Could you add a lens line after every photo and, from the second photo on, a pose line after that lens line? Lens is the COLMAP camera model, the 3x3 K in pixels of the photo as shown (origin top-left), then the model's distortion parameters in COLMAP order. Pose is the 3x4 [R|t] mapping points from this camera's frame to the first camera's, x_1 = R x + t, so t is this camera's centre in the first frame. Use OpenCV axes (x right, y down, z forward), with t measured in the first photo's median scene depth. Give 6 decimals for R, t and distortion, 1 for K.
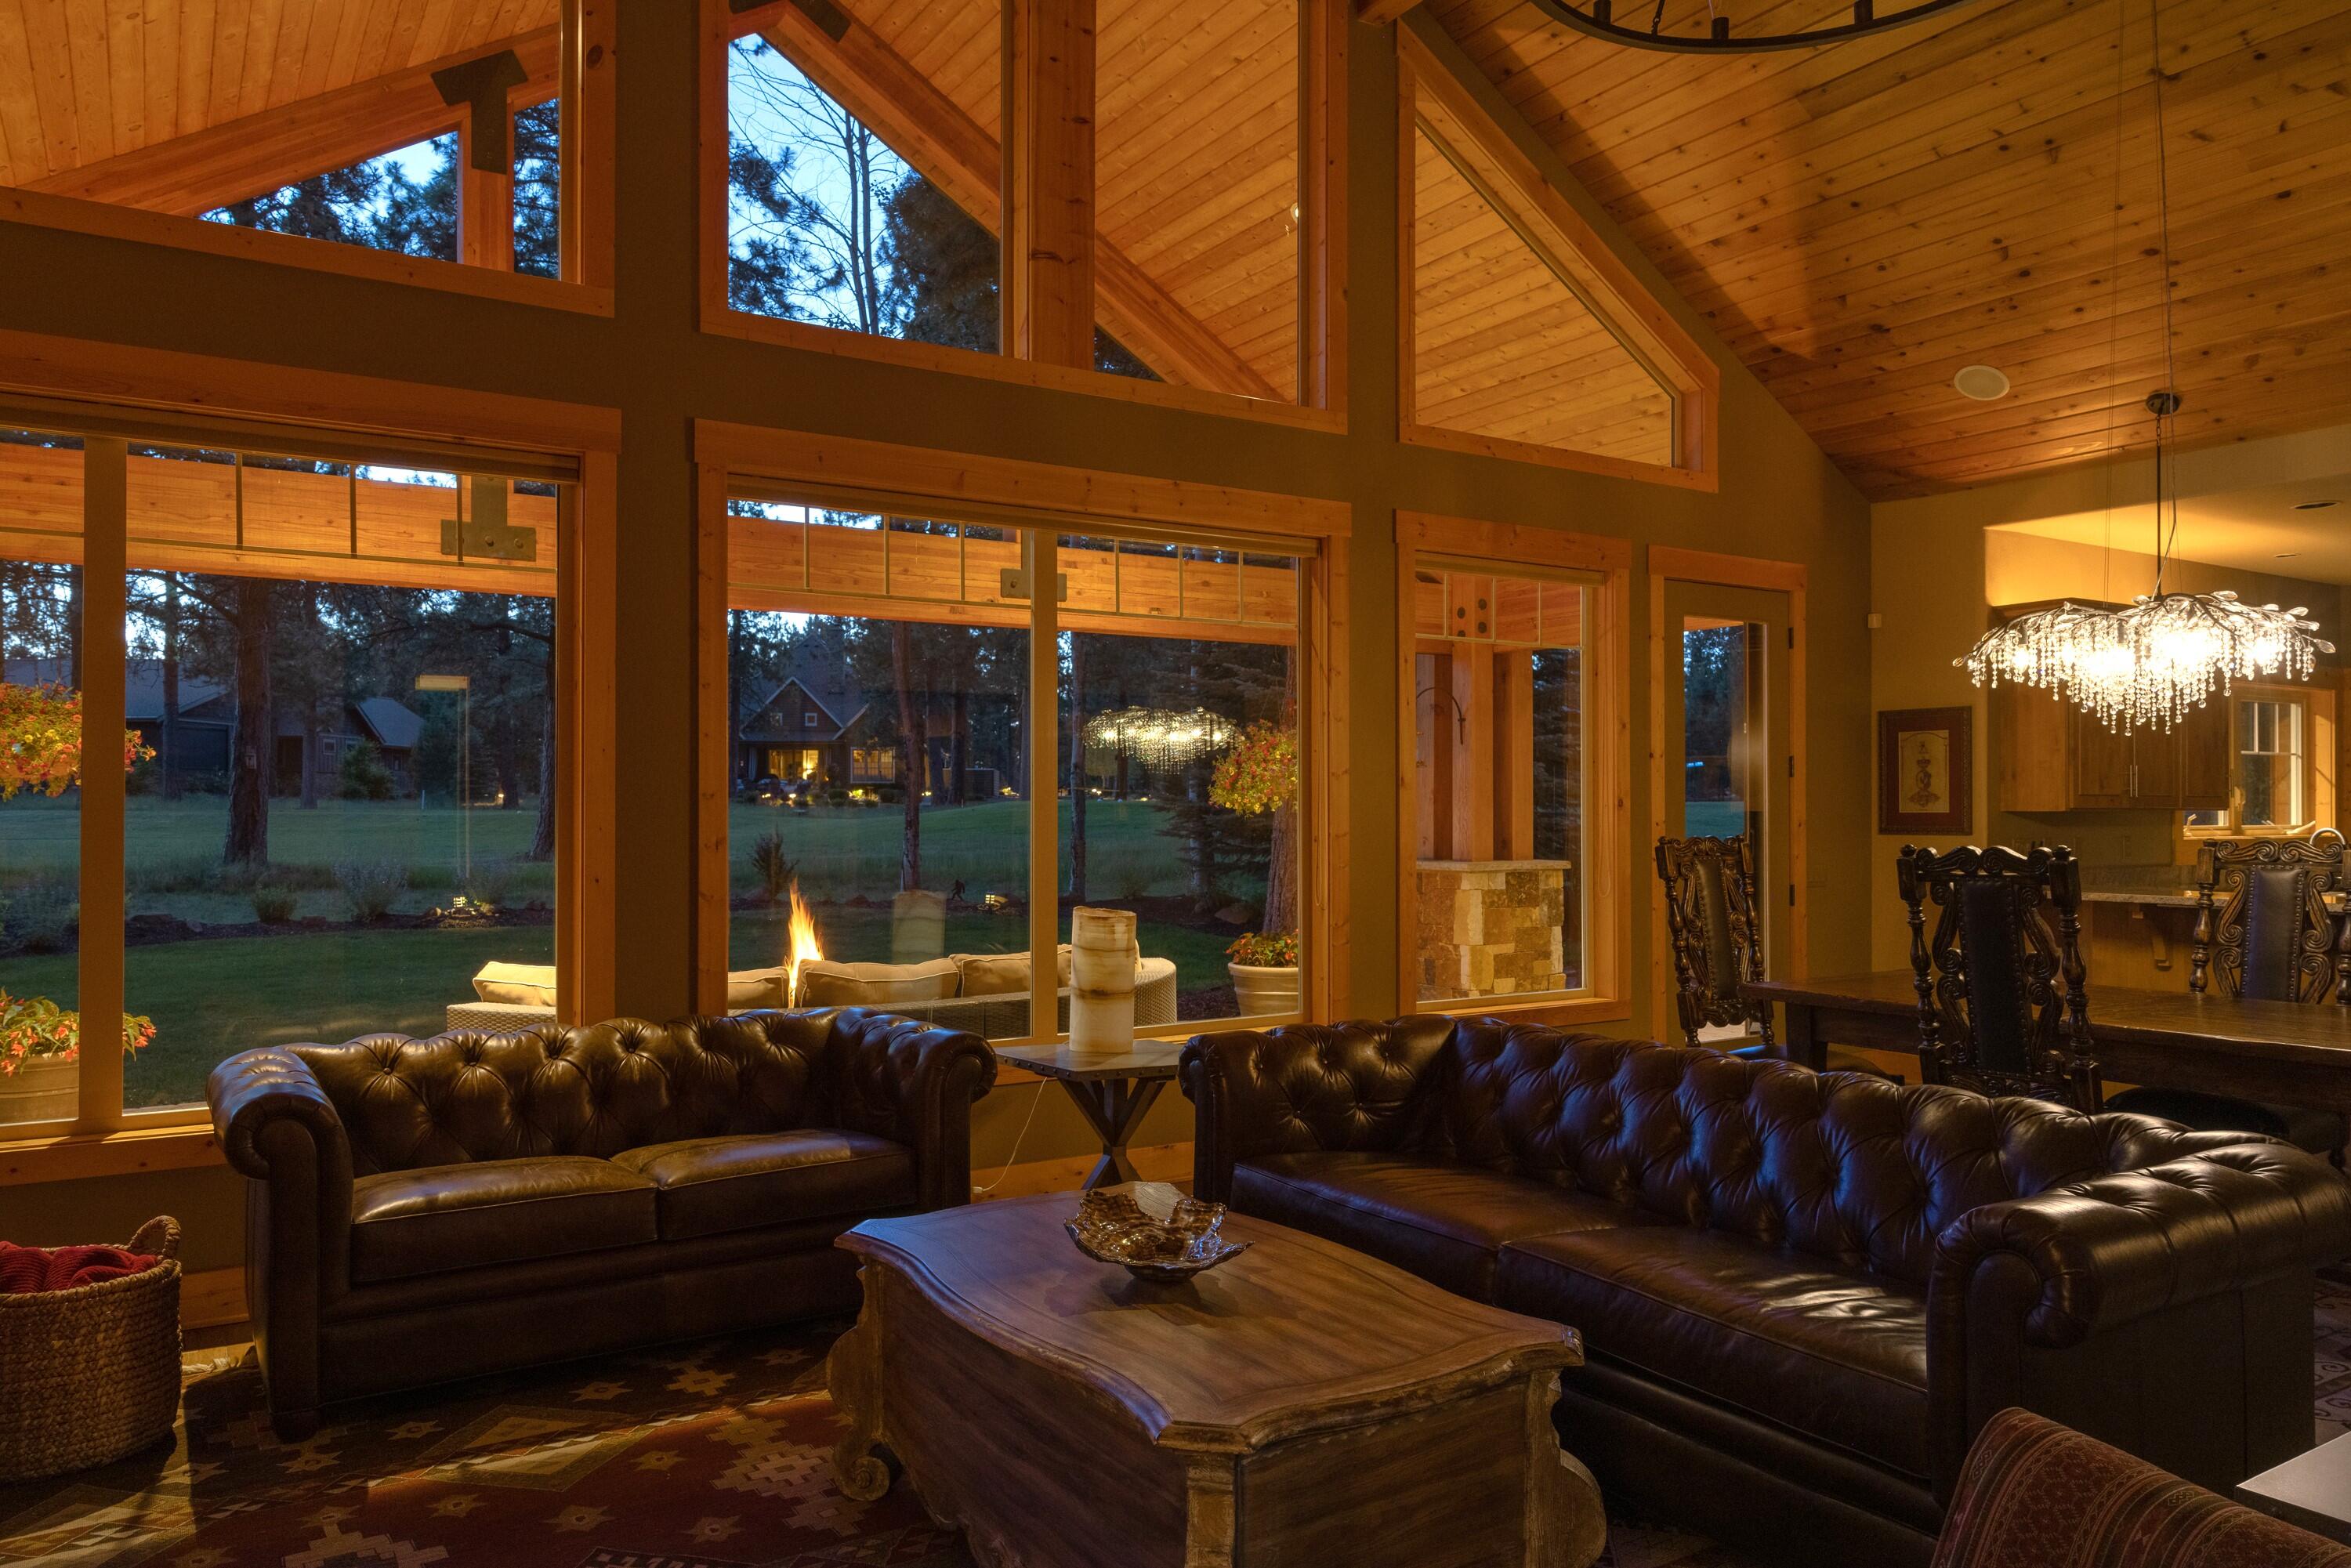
lens RADIAL K [[1603.1, 0, 1157.4], [0, 1603.1, 803.3], [0, 0, 1]] dist [-0.003824, -0.000860]
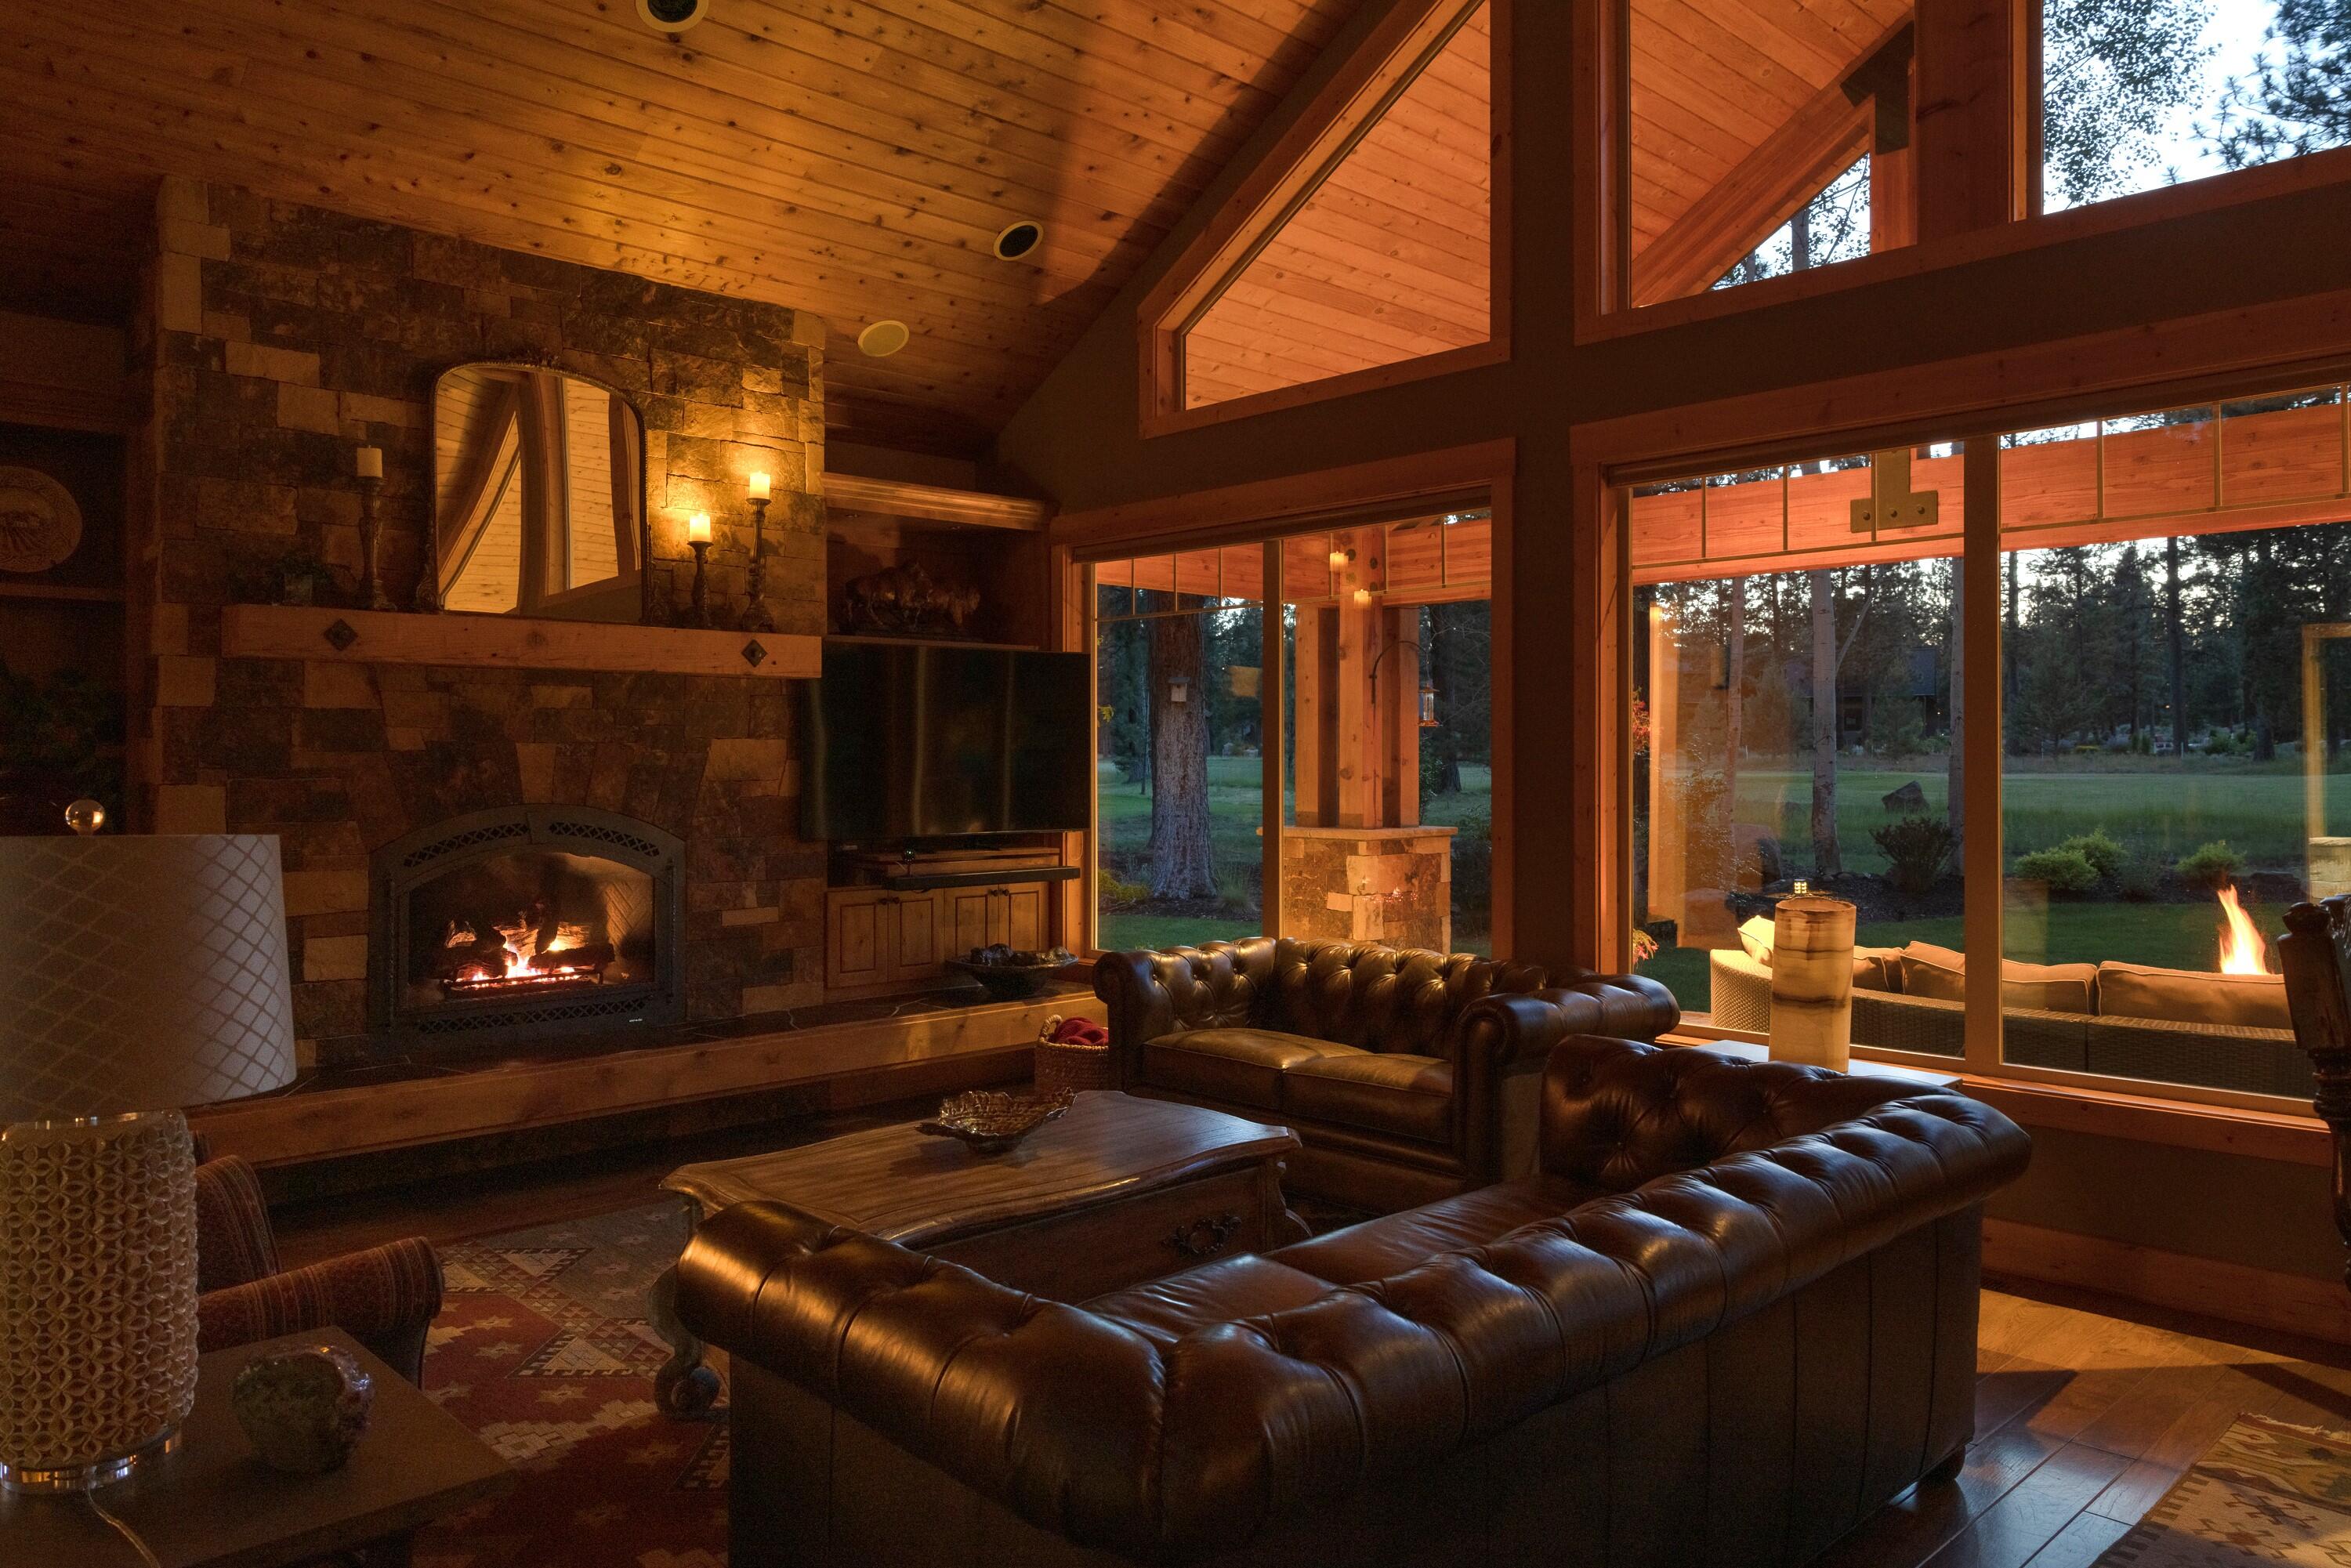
lens RADIAL K [[1615.9, 0, 1167.1], [0, 1615.9, 762.5], [0, 0, 1]] dist [0.003176, 0.002652]
pose [[0.198192, -0.001395, -0.980162, 0.488600], [0.005731, 0.999984, -0.000265, -0.005942], [0.980146, -0.005565, 0.198197, 0.327649]]
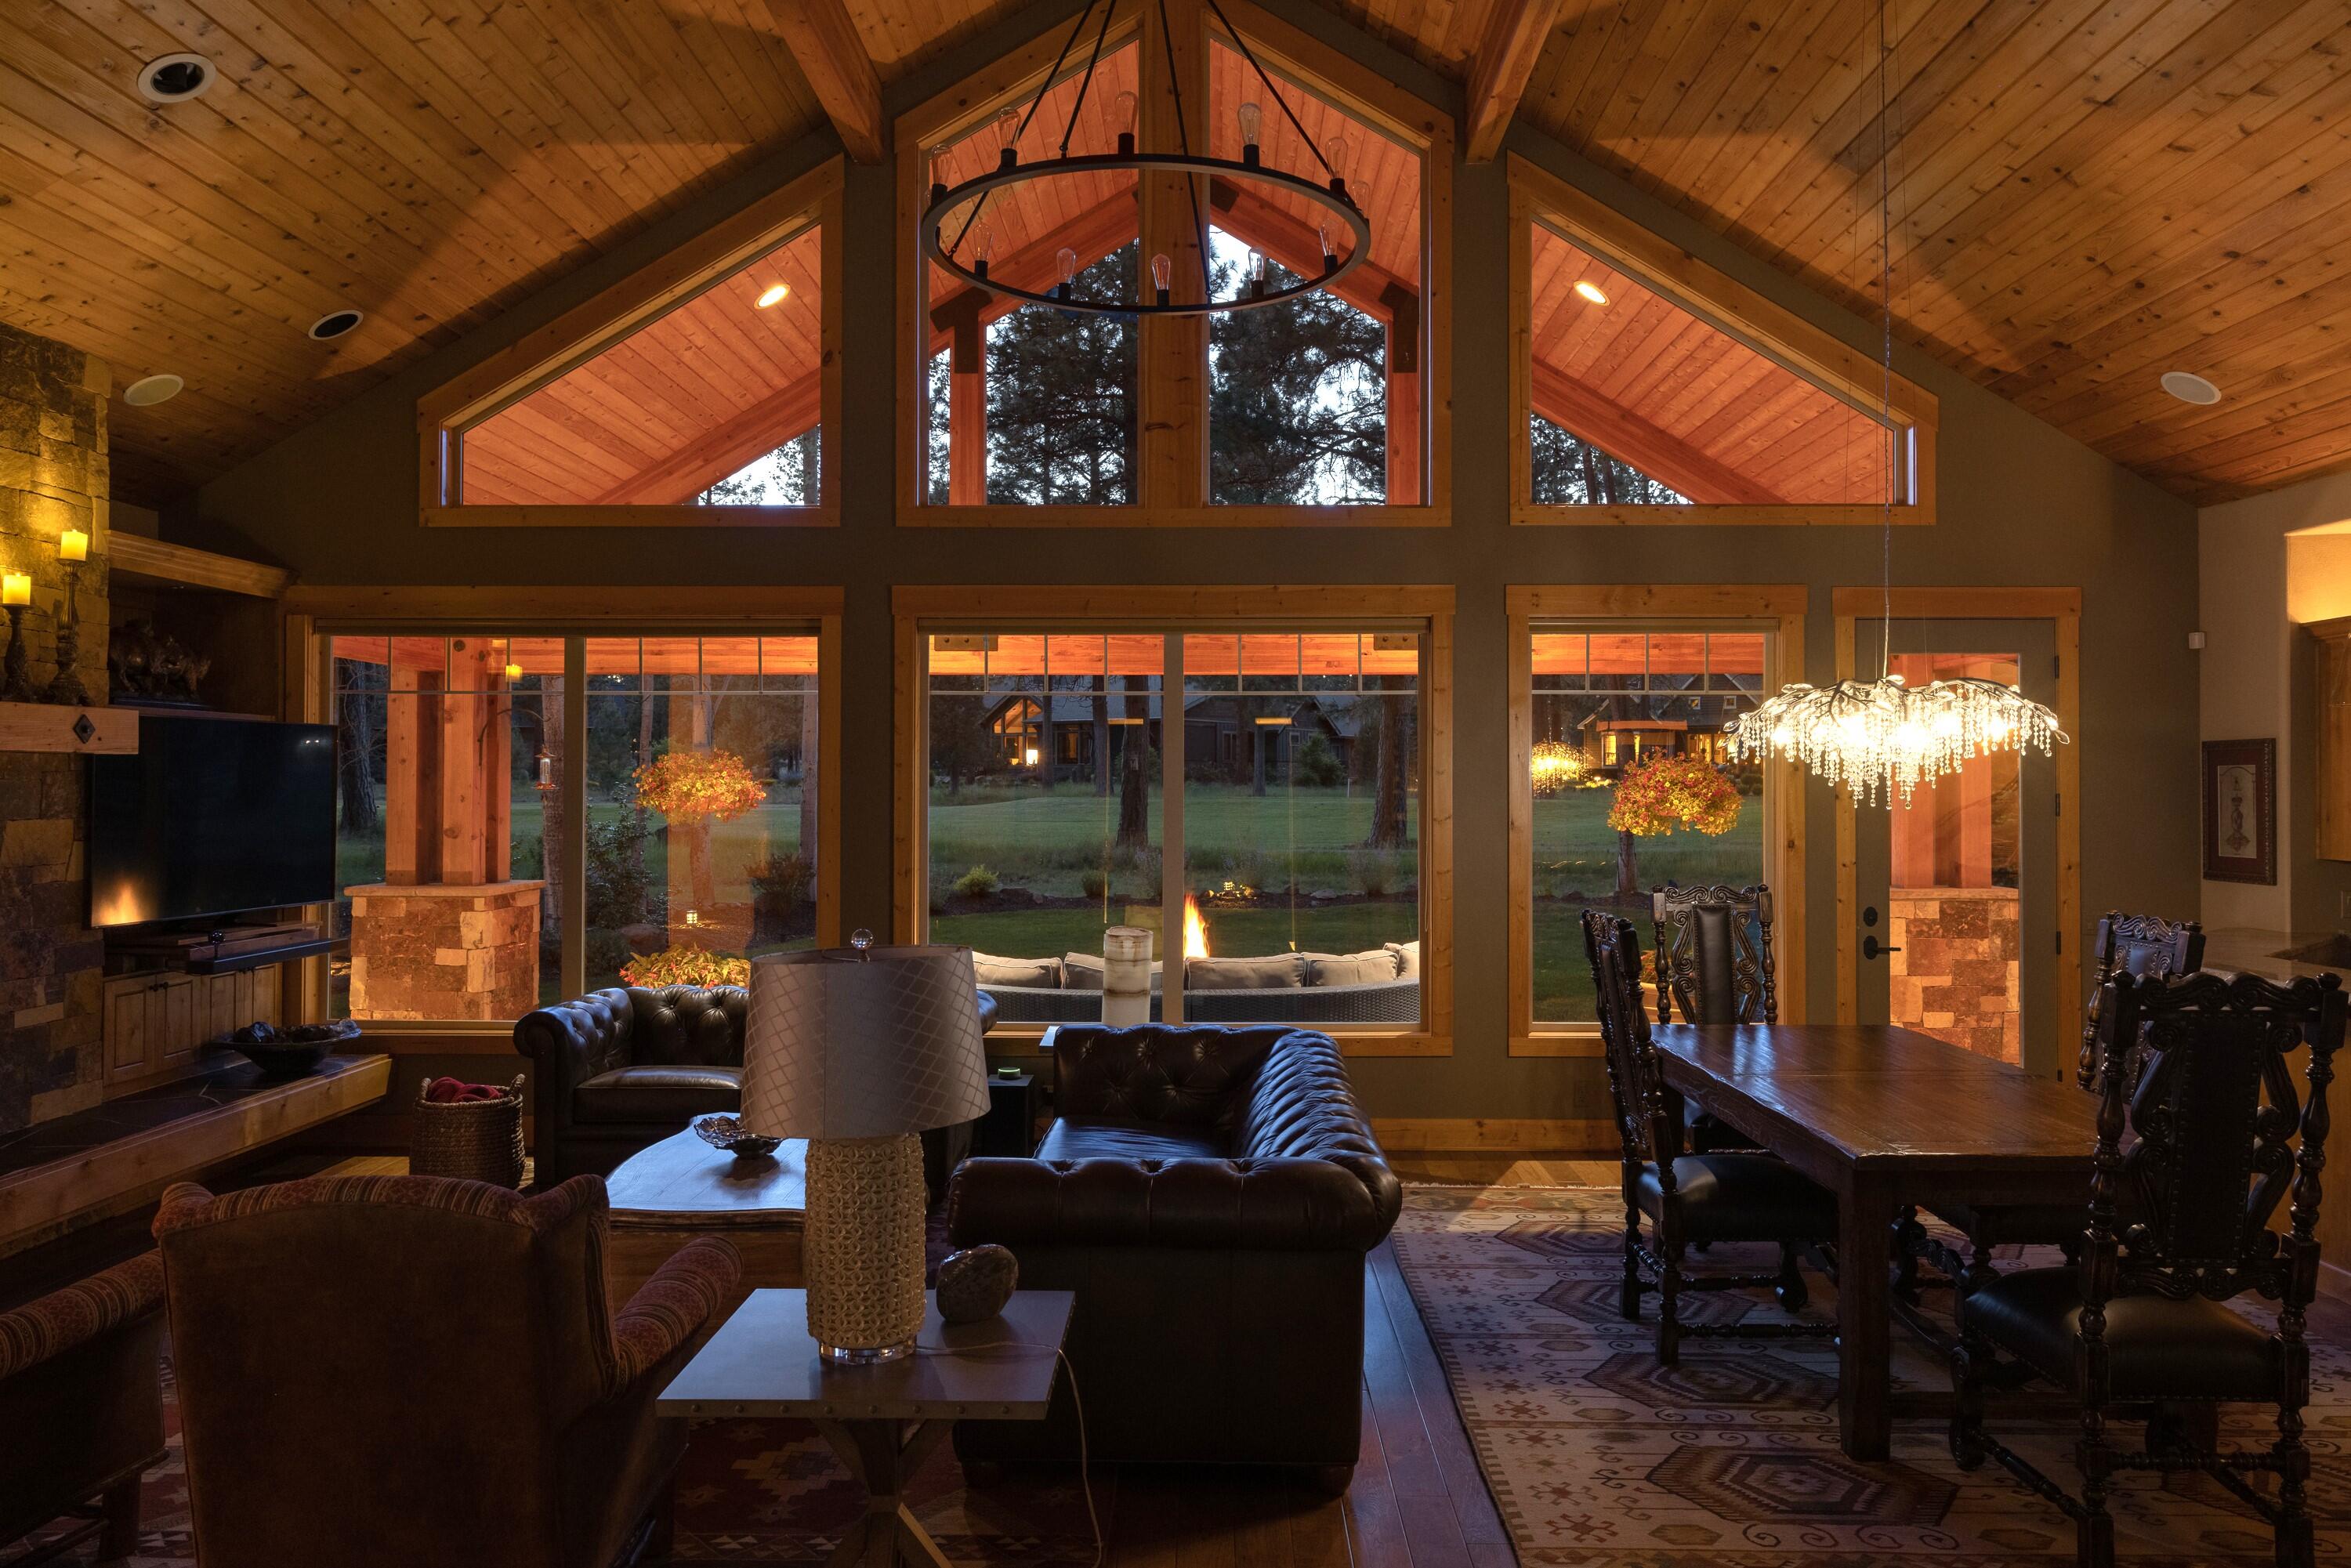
lens RADIAL K [[1616.5, 0, 1175.5], [0, 1616.5, 784.0], [0, 0, 1]] dist [-0.002399, 0.001615]
pose [[0.836907, -0.001374, -0.547343, 0.487435], [0.001481, 0.999999, -0.000247, -0.036130], [0.547343, -0.000604, 0.836908, -0.070976]]
